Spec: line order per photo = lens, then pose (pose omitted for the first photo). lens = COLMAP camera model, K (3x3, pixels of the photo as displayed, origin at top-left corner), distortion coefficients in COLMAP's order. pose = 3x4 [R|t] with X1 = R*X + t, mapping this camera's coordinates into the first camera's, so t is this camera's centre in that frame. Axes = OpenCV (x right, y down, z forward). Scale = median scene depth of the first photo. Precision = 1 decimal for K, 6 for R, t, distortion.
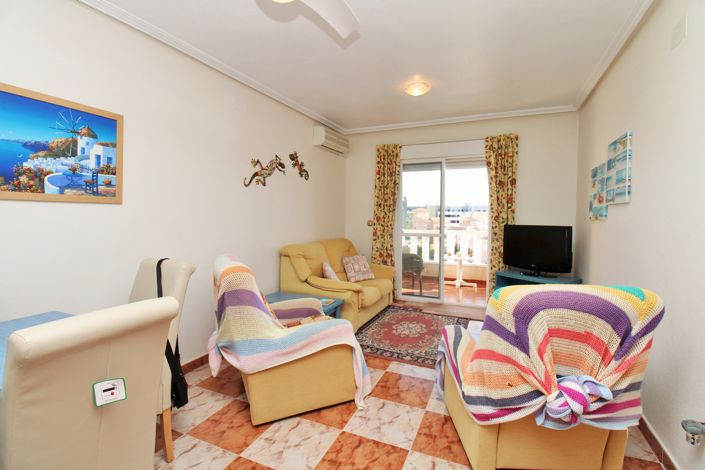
lens RADIAL K [[329.7, 0, 355.7], [0, 329.7, 228.9], [0, 0, 1]] dist [-0.009255, -0.000514]
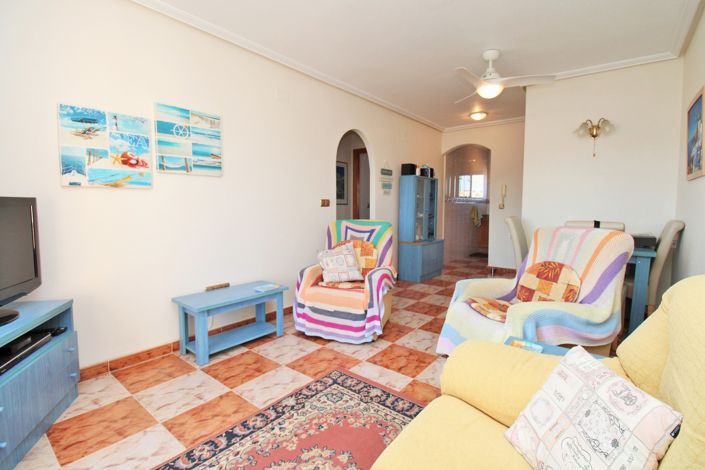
lens RADIAL K [[329.7, 0, 355.7], [0, 329.7, 228.9], [0, 0, 1]] dist [-0.009255, -0.000514]
pose [[-0.967949, -0.028046, 0.249575, 0.024859], [-0.000051, 0.993767, 0.111480, -0.013234], [-0.251146, 0.107894, -0.961917, 1.113939]]
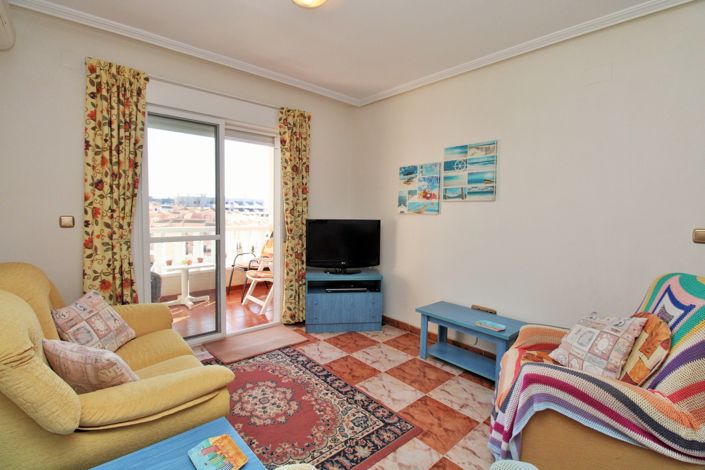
lens RADIAL K [[326.2, 0, 356.1], [0, 326.2, 227.3], [0, 0, 1]] dist [-0.007146, -0.000475]
pose [[0.407719, -0.046818, 0.911906, -0.246811], [0.021106, 0.998901, 0.041848, -0.023901], [-0.912864, 0.002184, 0.408259, 0.528188]]
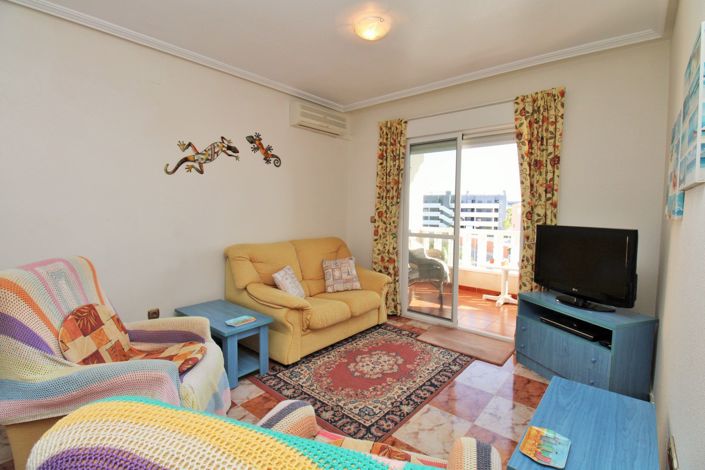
lens RADIAL K [[329.7, 0, 355.7], [0, 329.7, 228.9], [0, 0, 1]] dist [-0.009255, -0.000514]
pose [[0.960677, 0.022014, -0.276793, 0.272601], [-0.017794, 0.999684, 0.017748, -0.009216], [0.277096, -0.012124, 0.960766, 0.242895]]
